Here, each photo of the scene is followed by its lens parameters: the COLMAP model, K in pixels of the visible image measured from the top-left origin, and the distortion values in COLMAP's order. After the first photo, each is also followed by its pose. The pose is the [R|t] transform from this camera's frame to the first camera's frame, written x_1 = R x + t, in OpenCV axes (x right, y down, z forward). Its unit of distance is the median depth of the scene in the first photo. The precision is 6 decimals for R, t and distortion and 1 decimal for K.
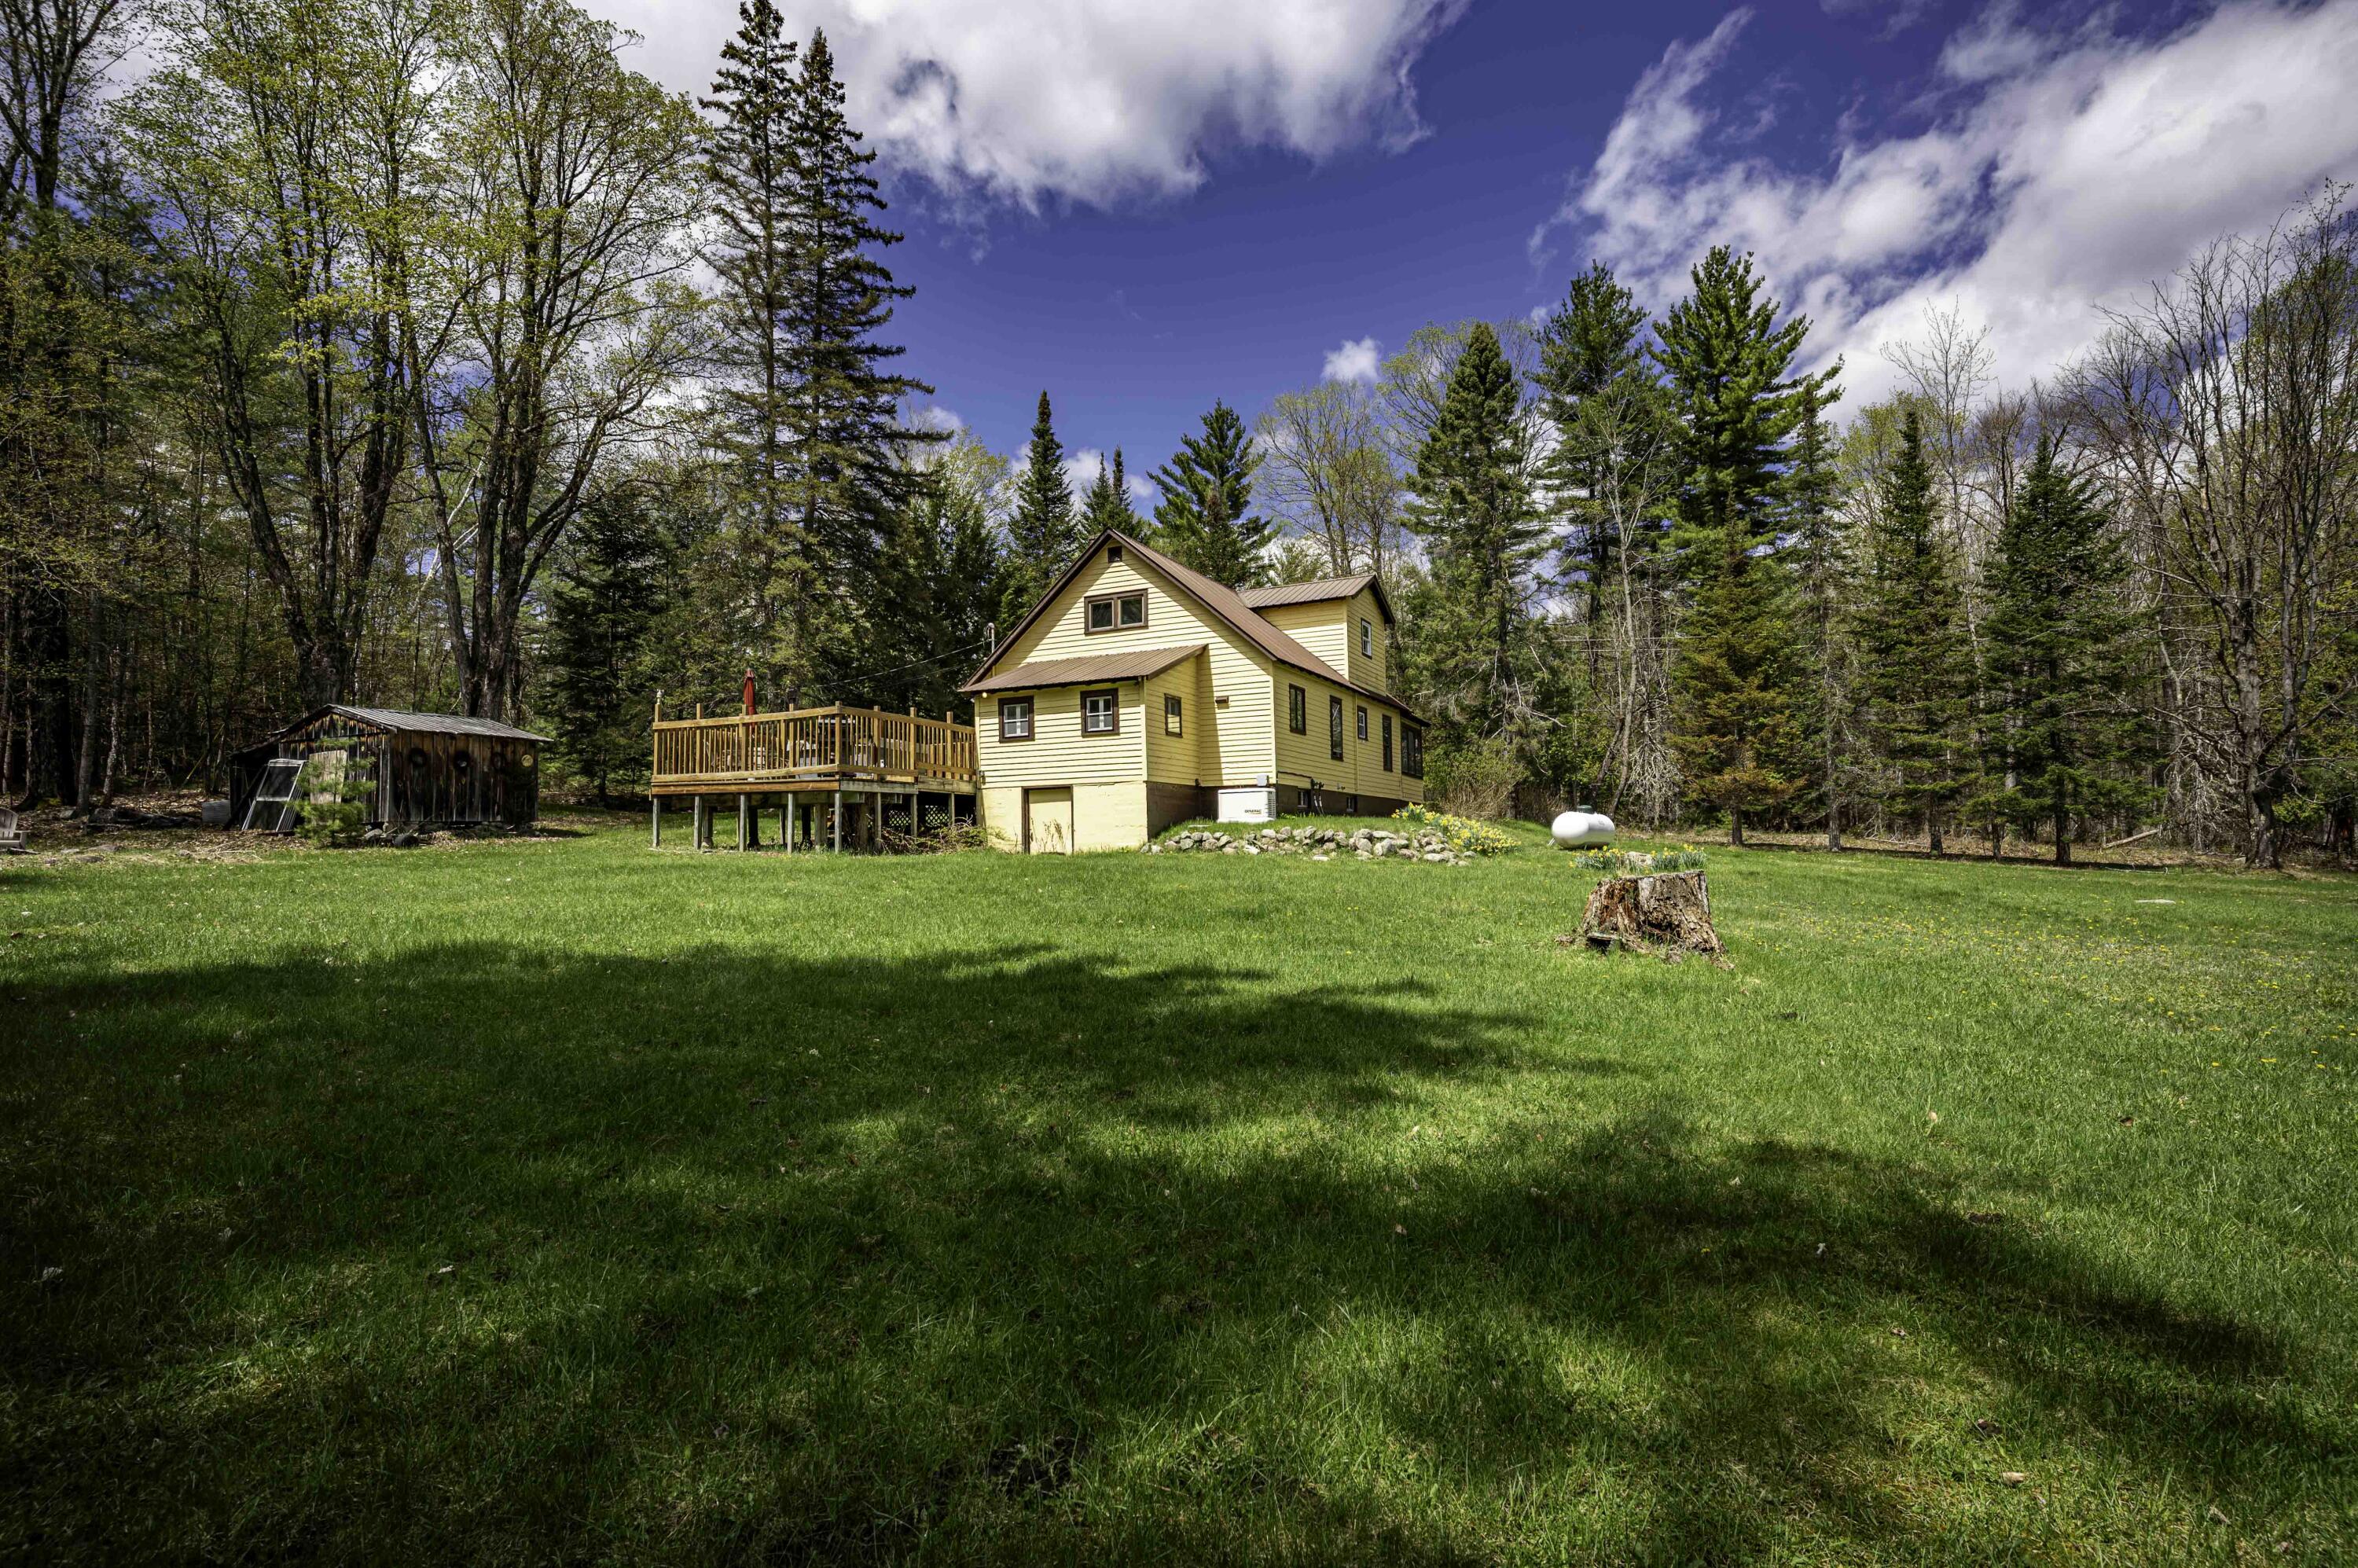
lens RADIAL K [[1155.9, 0, 1180.0], [0, 1155.9, 800.9], [0, 0, 1]] dist [0.000577, 0.009282]
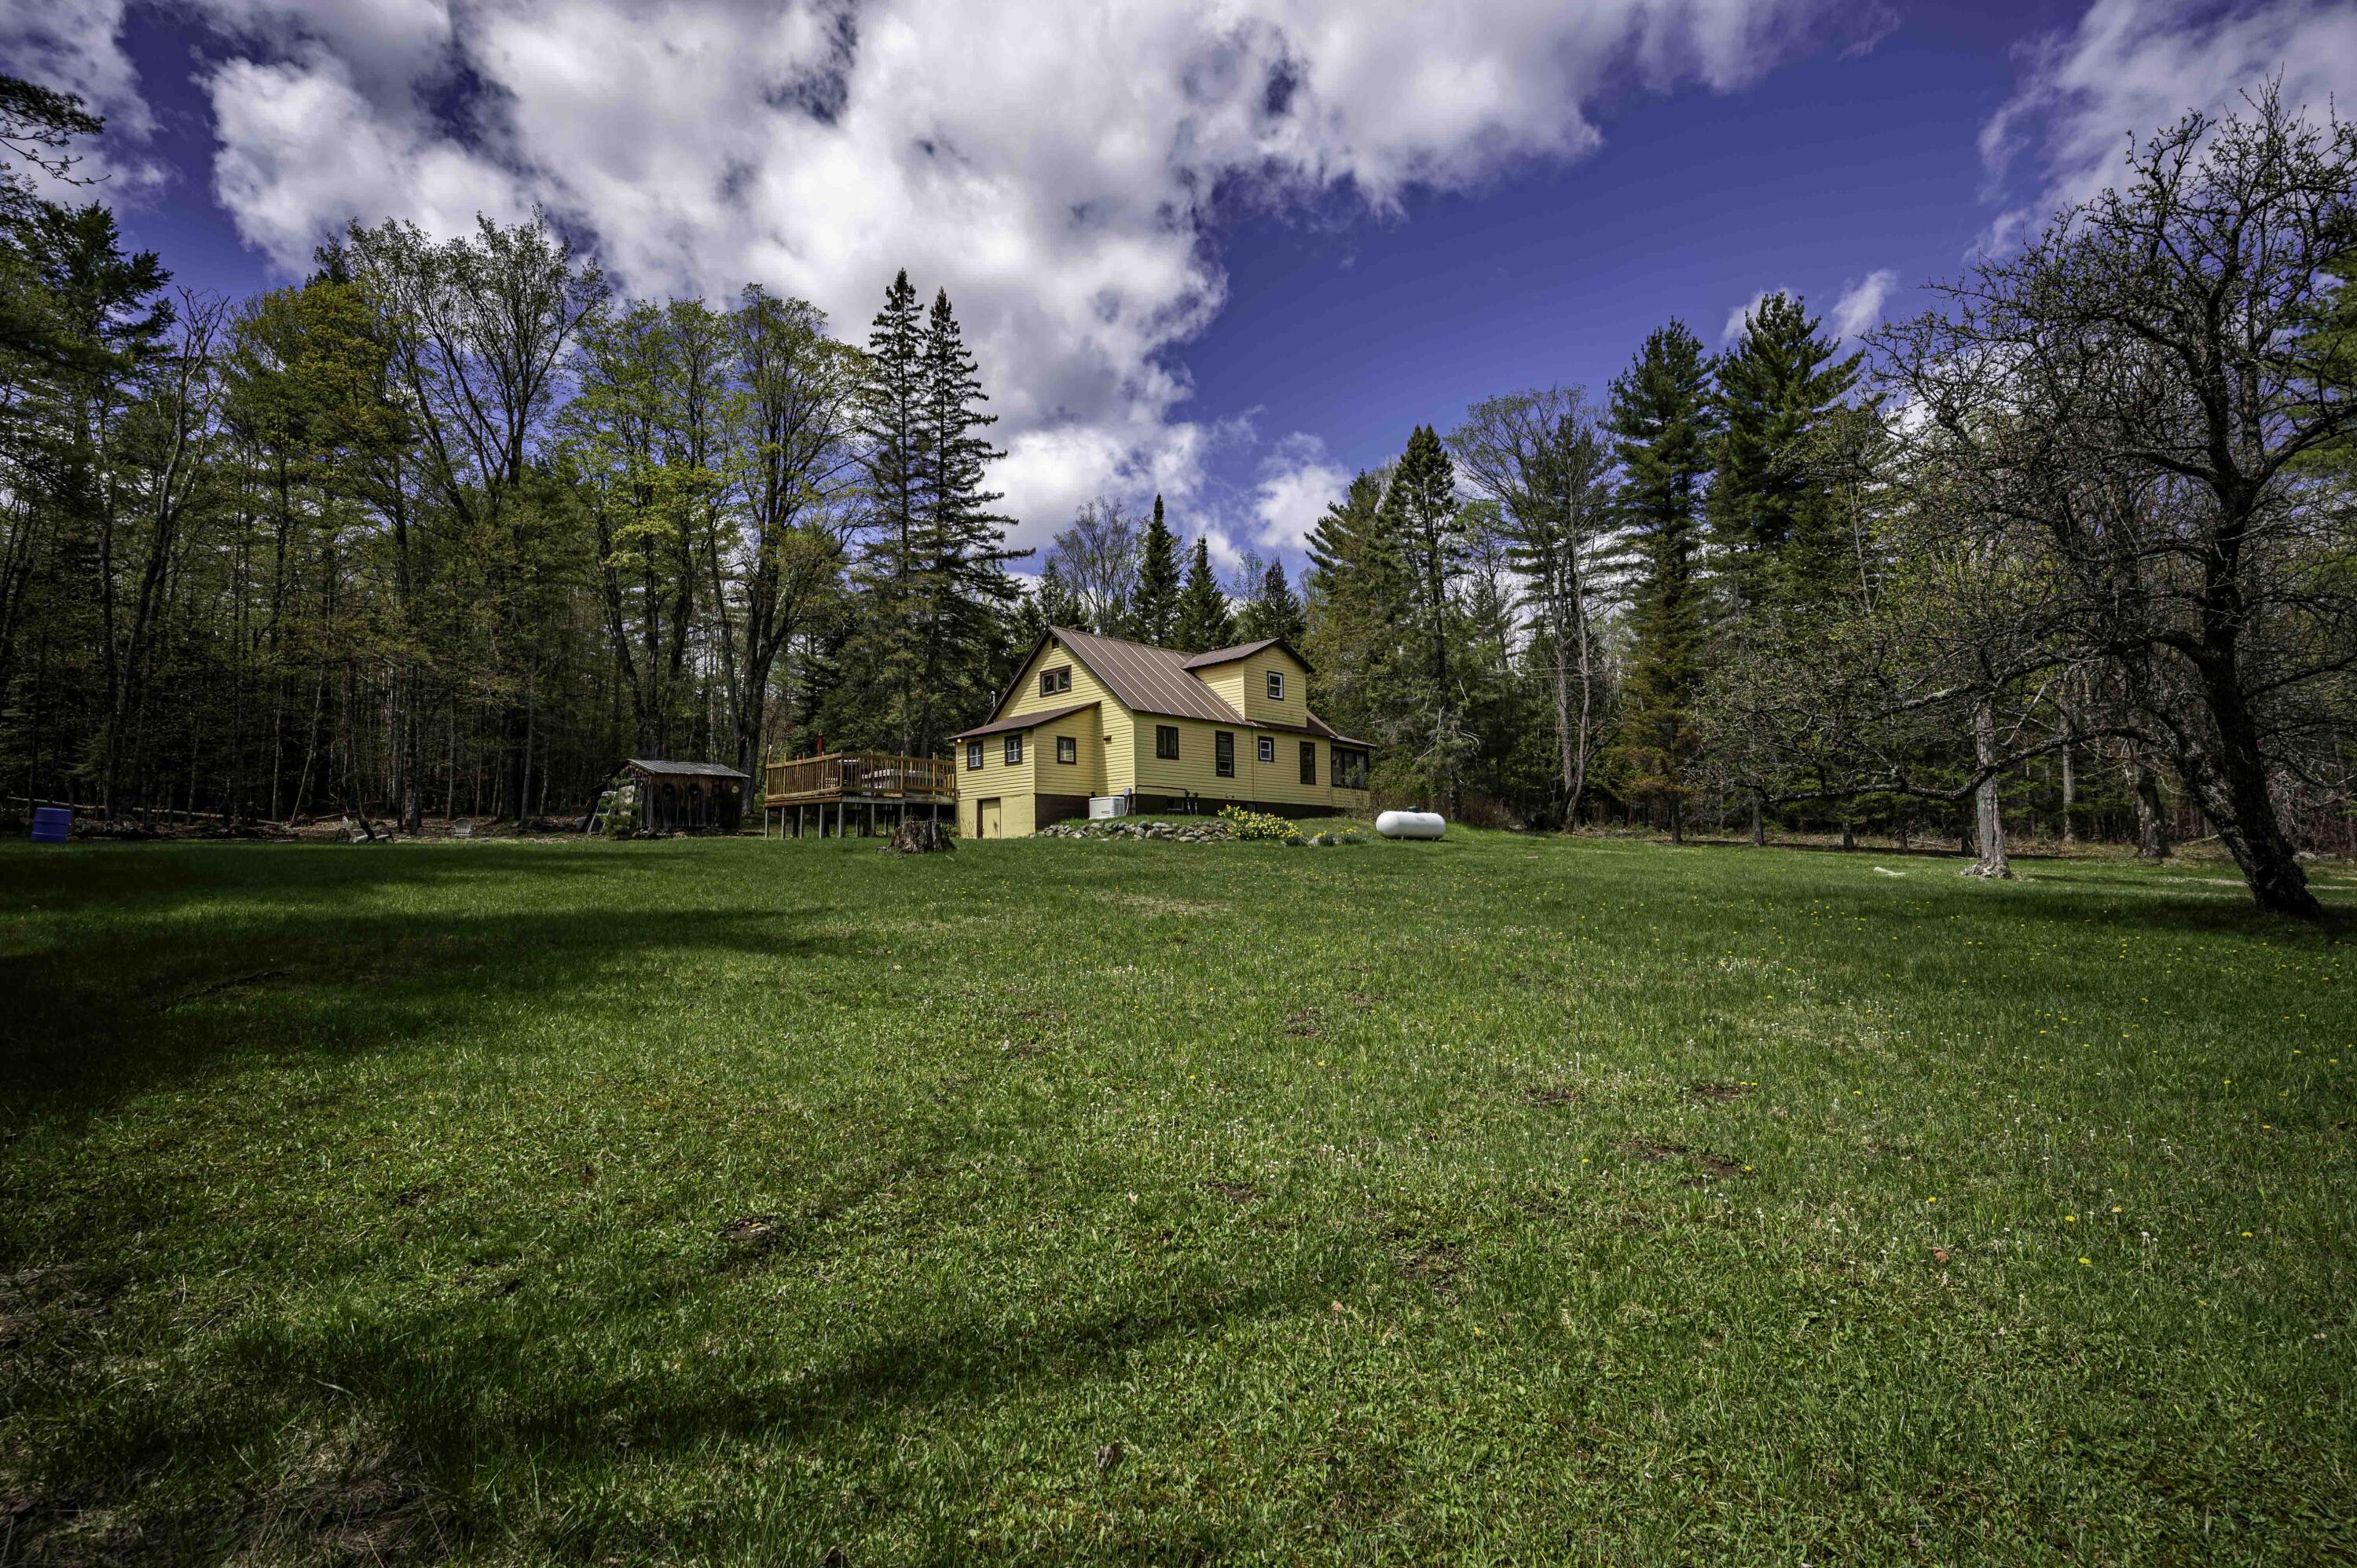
lens RADIAL K [[1152.6, 0, 1178.5], [0, 1152.6, 784.0], [0, 0, 1]] dist [-0.001614, 0.000083]
pose [[0.945743, -0.023320, -0.324078, 0.571780], [0.011599, 0.999208, -0.038055, 0.027698], [0.324709, 0.032231, 0.945265, -0.348100]]
